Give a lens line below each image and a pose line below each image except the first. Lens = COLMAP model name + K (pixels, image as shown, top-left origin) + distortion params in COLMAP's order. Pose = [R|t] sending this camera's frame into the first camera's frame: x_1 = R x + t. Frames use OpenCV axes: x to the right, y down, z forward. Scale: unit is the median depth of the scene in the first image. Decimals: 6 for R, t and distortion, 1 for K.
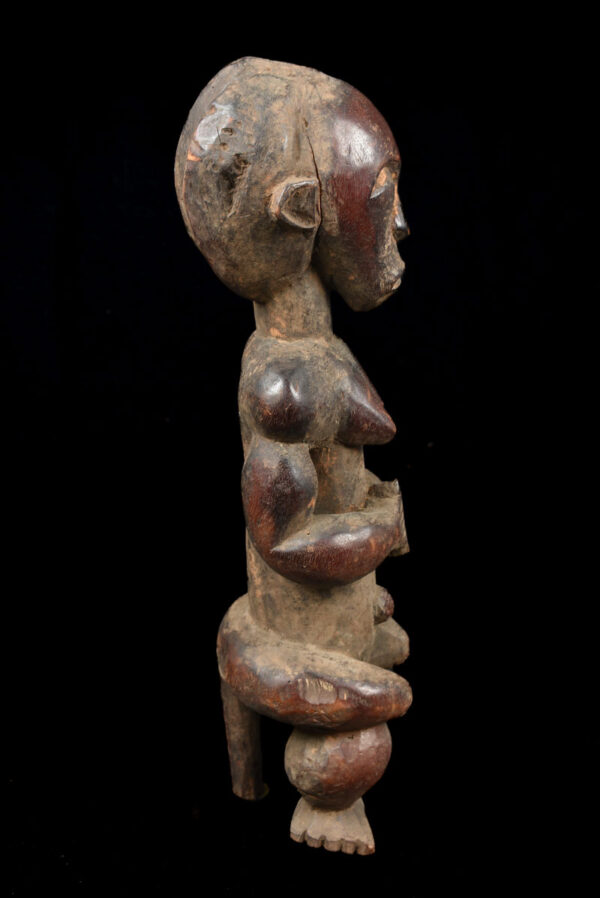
lens RADIAL K [[1126.9, 0, 301.3], [0, 1126.9, 449.5], [0, 0, 1]] dist [-0.040495, 0.000000]
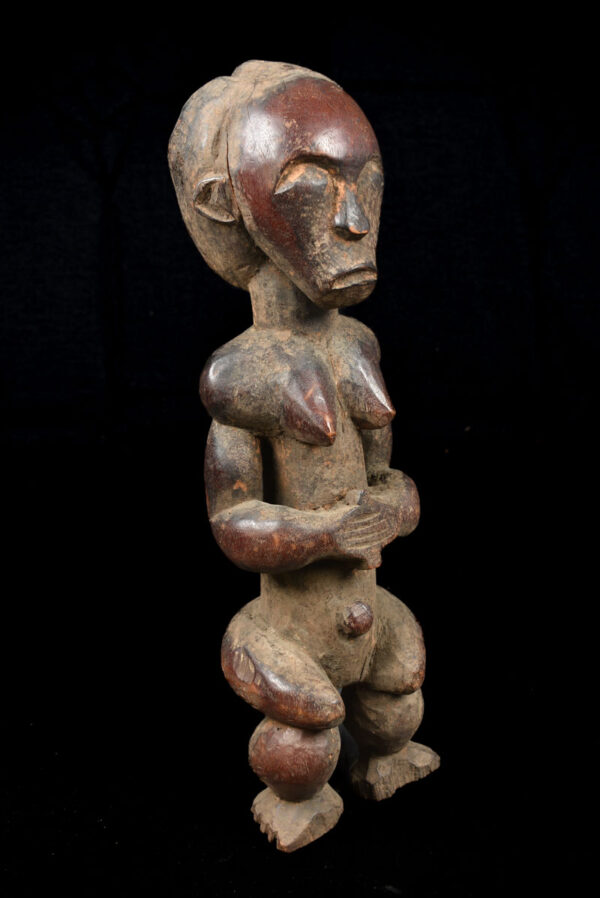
lens RADIAL K [[1126.9, 0, 295.2], [0, 1126.9, 449.5], [0, 0, 1]] dist [-0.040495, 0.000000]
pose [[0.620346, 0.185993, -0.761957, 0.842466], [-0.182626, 0.979027, 0.090295, -0.090190], [0.762771, 0.083139, 0.641302, 0.372278]]
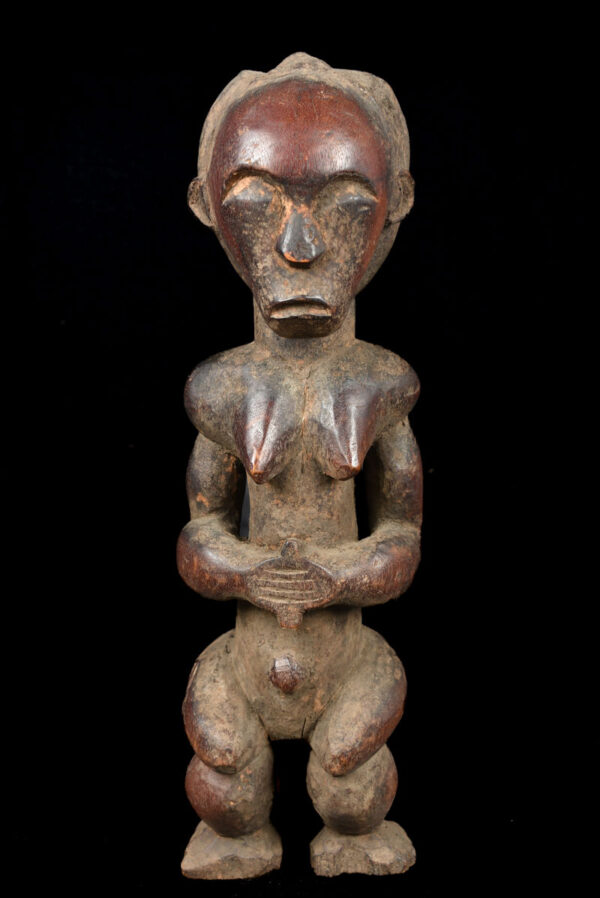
lens RADIAL K [[1186.2, 0, 294.9], [0, 1186.2, 451.0], [0, 0, 1]] dist [-0.032791, 0.000000]
pose [[0.002686, 0.316744, -0.948507, 1.010827], [-0.306632, 0.903080, 0.300705, -0.338367], [0.951824, 0.290035, 0.099550, 0.975425]]
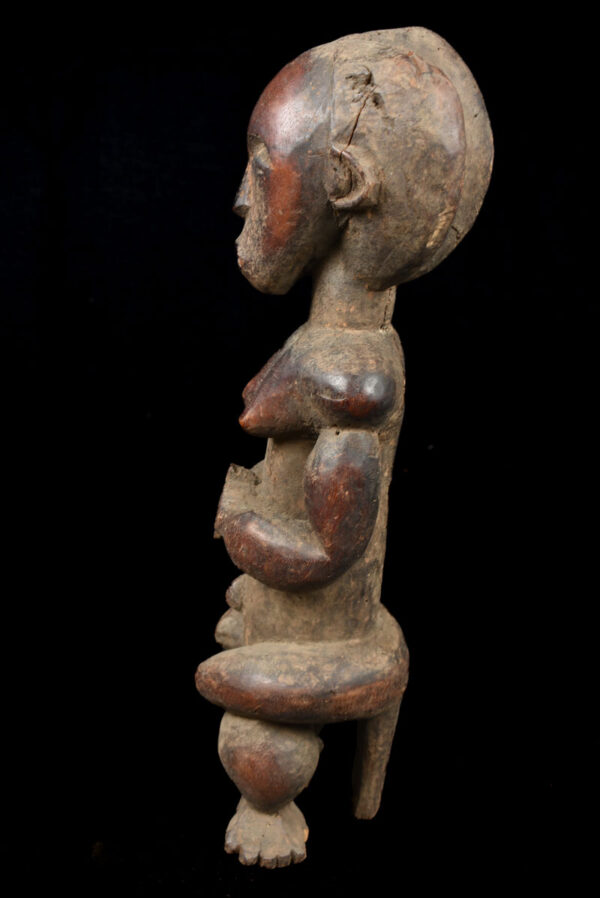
lens RADIAL K [[1126.9, 0, 303.1], [0, 1126.9, 443.5], [0, 0, 1]] dist [-0.040495, 0.000000]
pose [[-0.996877, -0.070585, 0.035400, -0.008831], [-0.034774, 0.794905, 0.605737, -0.620088], [-0.070896, 0.602614, -0.794877, 1.905378]]
